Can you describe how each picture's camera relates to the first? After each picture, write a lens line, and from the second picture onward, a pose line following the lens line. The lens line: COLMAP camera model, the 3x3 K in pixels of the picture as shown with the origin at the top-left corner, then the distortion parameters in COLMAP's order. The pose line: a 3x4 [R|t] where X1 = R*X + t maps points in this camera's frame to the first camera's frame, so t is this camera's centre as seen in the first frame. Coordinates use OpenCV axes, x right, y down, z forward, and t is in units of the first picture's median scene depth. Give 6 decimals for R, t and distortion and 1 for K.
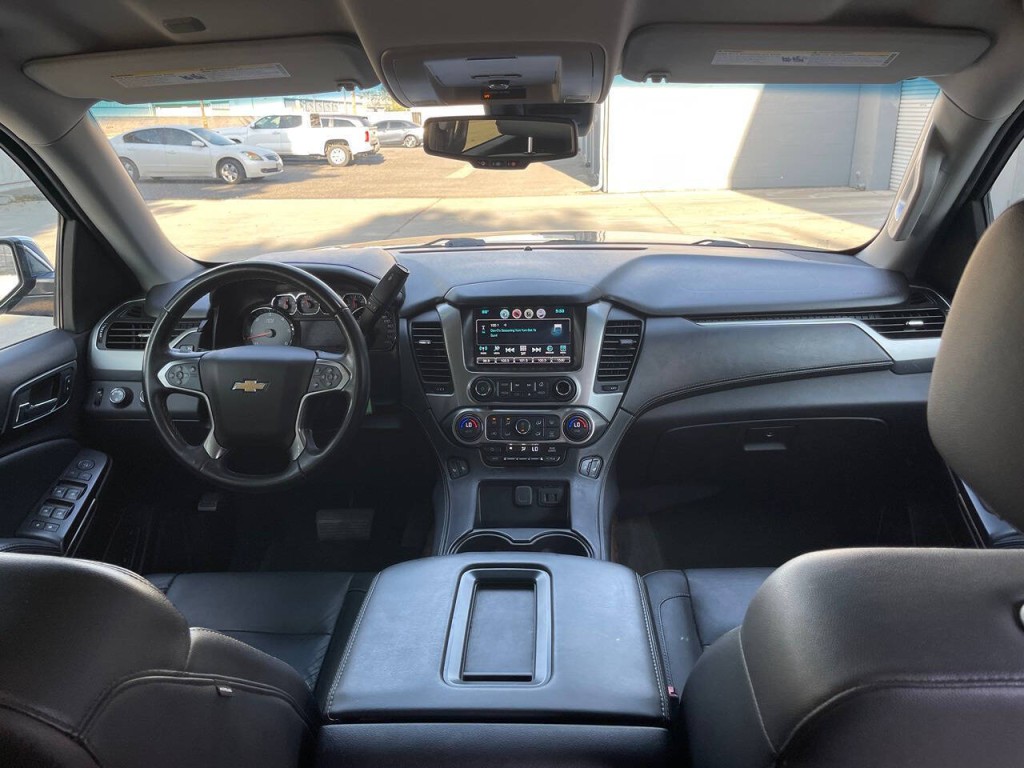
lens RADIAL K [[775.7, 0, 513.1], [0, 775.7, 385.7], [0, 0, 1]] dist [0.064024, -0.084117]
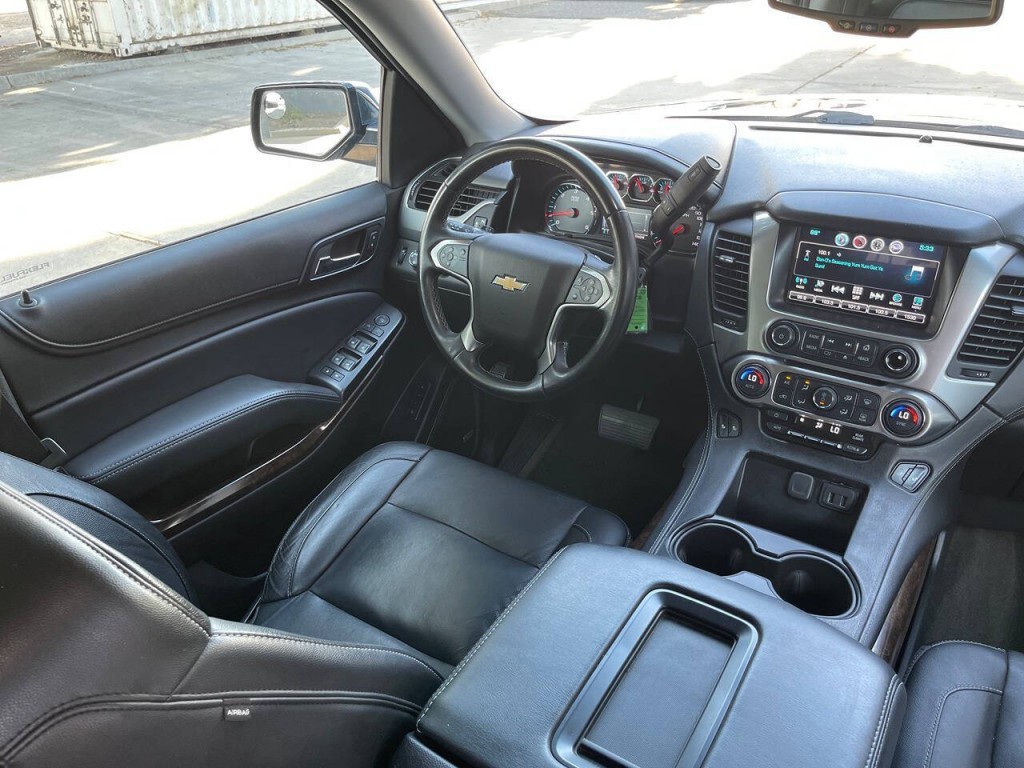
lens RADIAL K [[771.9, 0, 511.0], [0, 771.9, 378.2], [0, 0, 1]] dist [0.067144, -0.090335]
pose [[0.860138, 0.241311, -0.449367, 0.083707], [-0.148546, 0.961330, 0.231903, -0.092508], [0.487951, -0.132717, 0.862722, 0.202925]]
